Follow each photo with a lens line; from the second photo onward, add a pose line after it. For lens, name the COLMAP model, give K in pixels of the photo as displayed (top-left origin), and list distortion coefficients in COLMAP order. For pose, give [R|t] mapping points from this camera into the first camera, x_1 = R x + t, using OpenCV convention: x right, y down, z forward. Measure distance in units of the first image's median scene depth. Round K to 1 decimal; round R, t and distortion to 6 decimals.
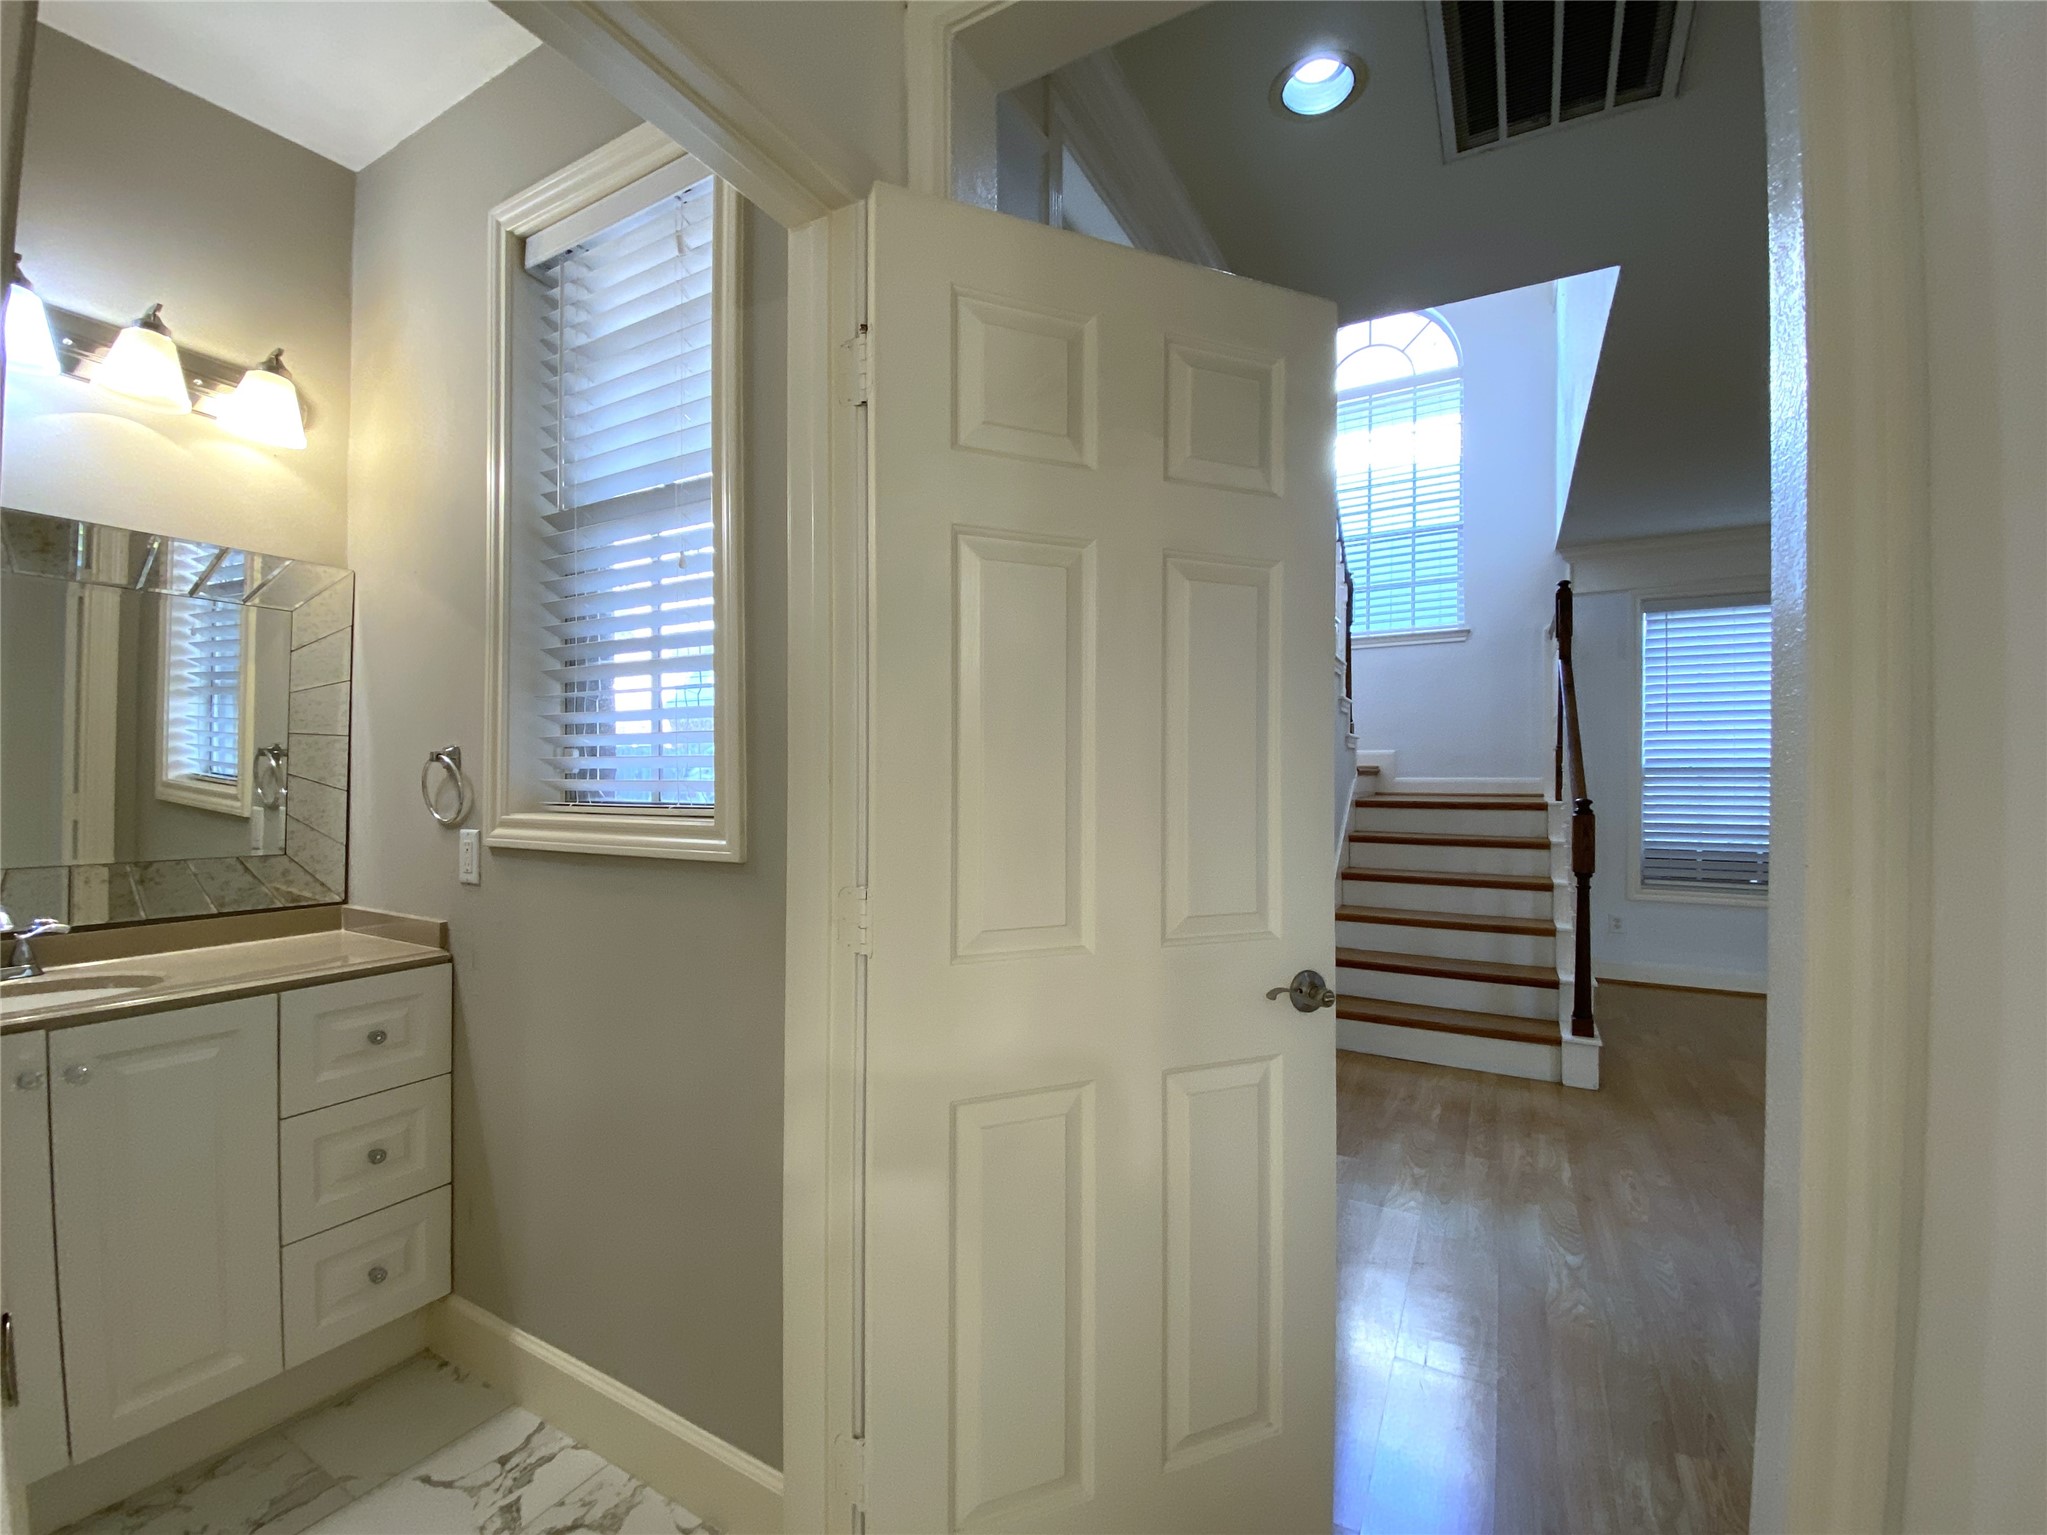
lens RADIAL K [[841.9, 0, 1003.8], [0, 841.9, 770.9], [0, 0, 1]] dist [-0.001008, -0.009779]
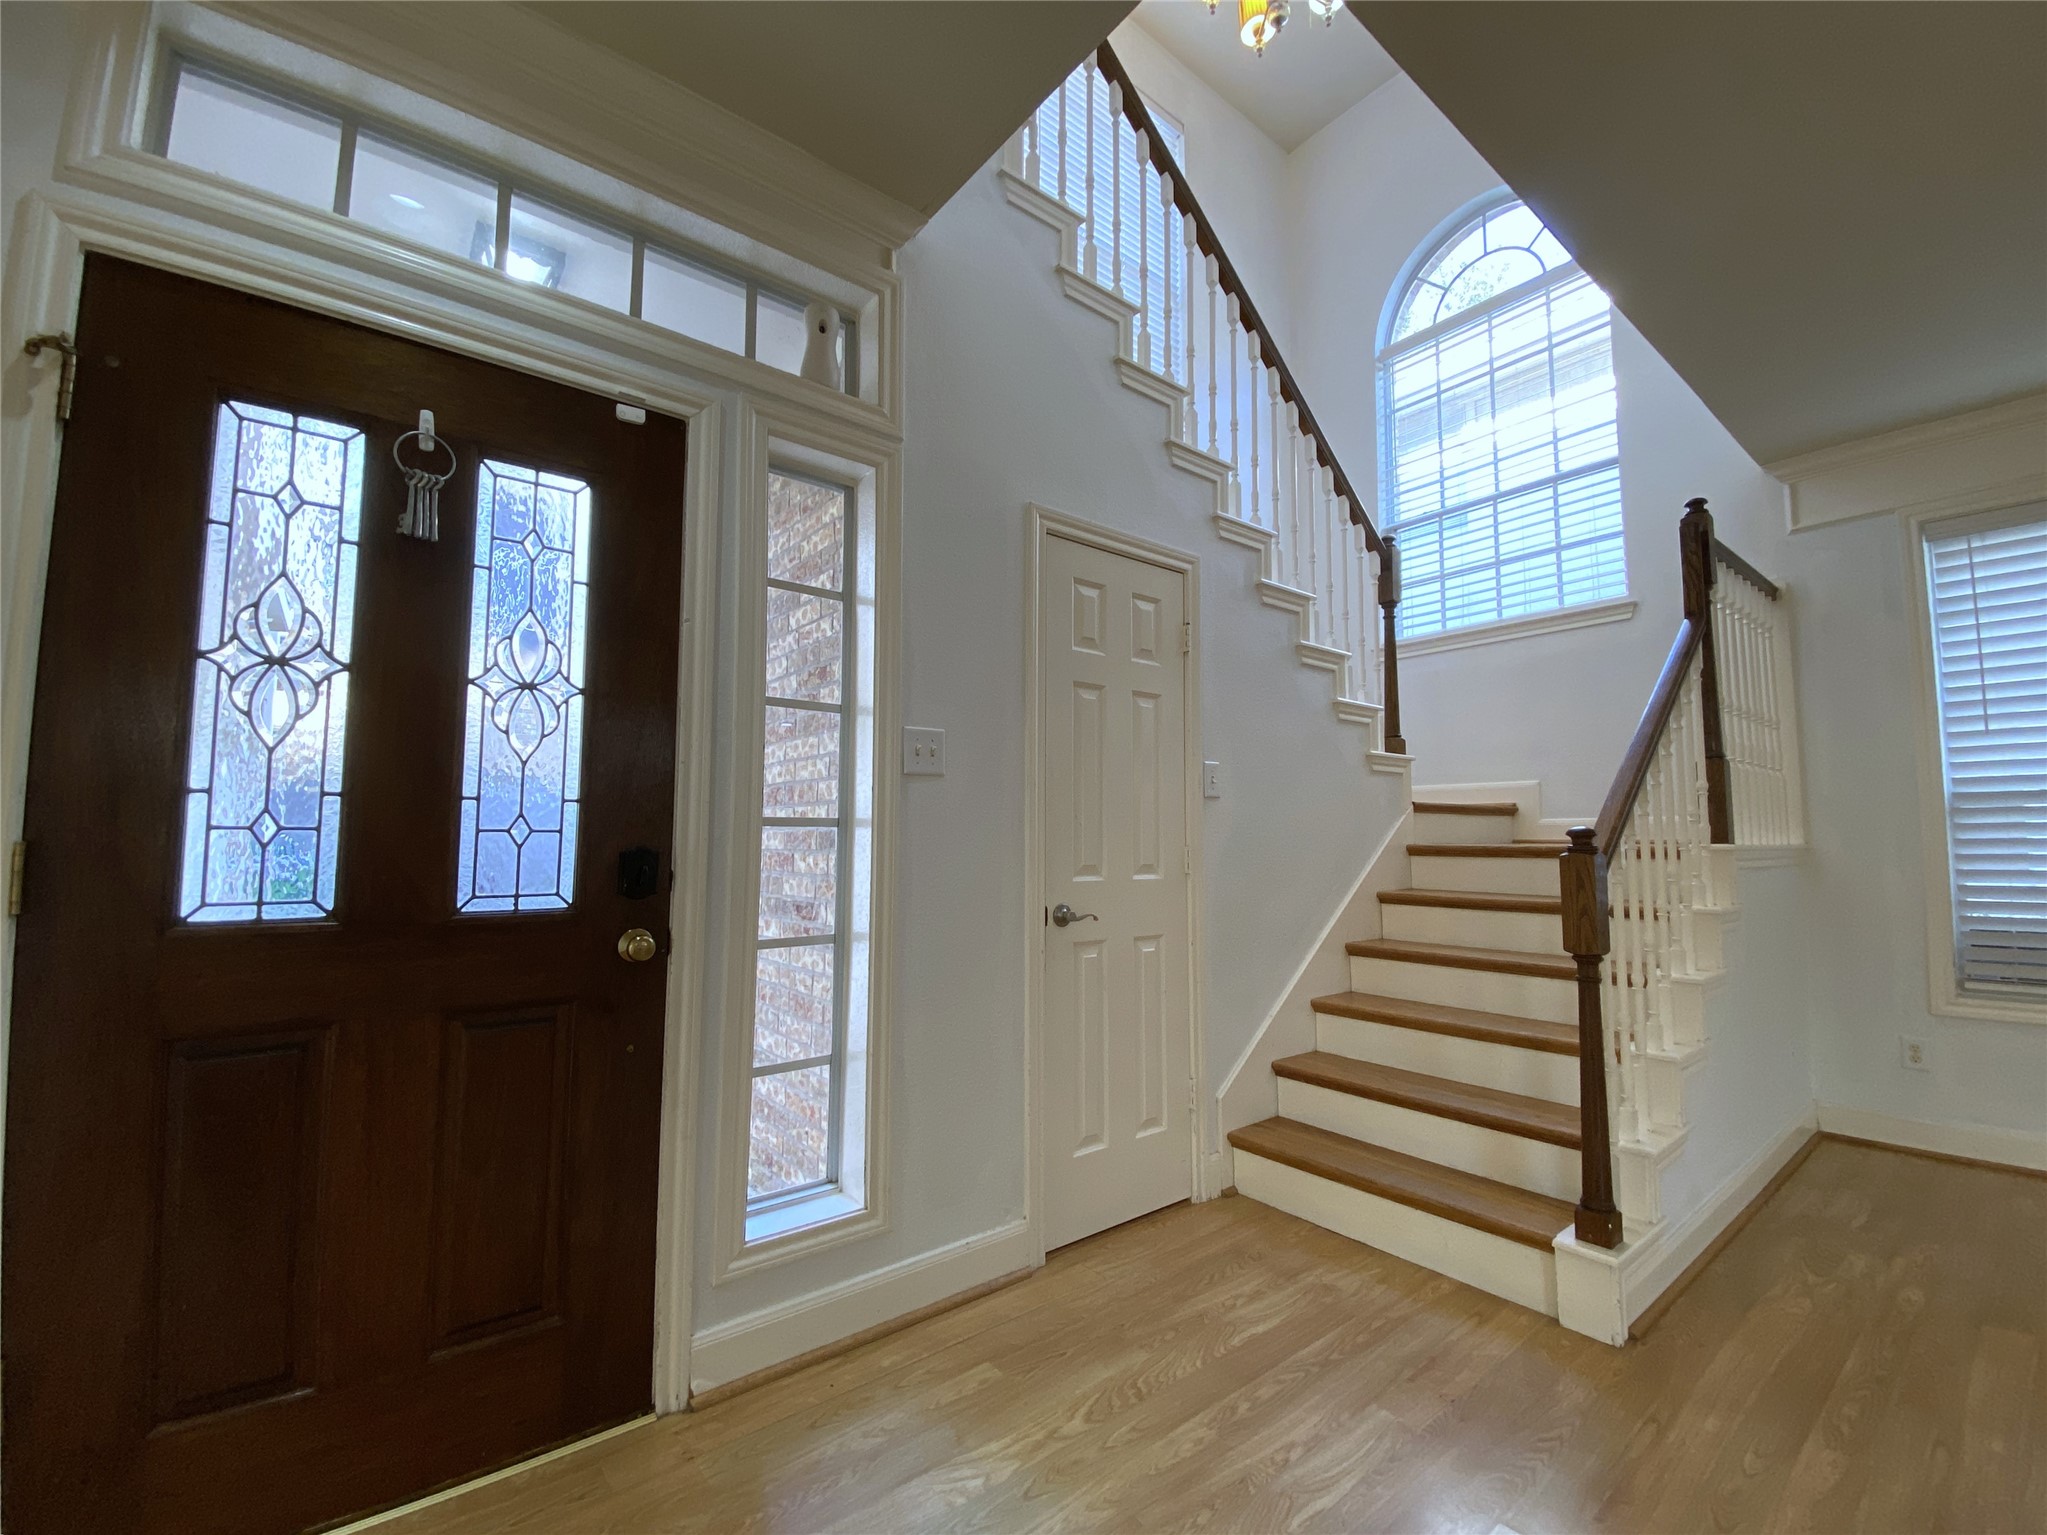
lens RADIAL K [[841.9, 0, 1032.0], [0, 841.9, 769.9], [0, 0, 1]] dist [-0.001008, -0.009779]
pose [[0.932212, -0.026328, -0.360953, 0.419595], [-0.002058, 0.996949, -0.078035, 0.031395], [0.361906, 0.073488, 0.929313, 0.236294]]
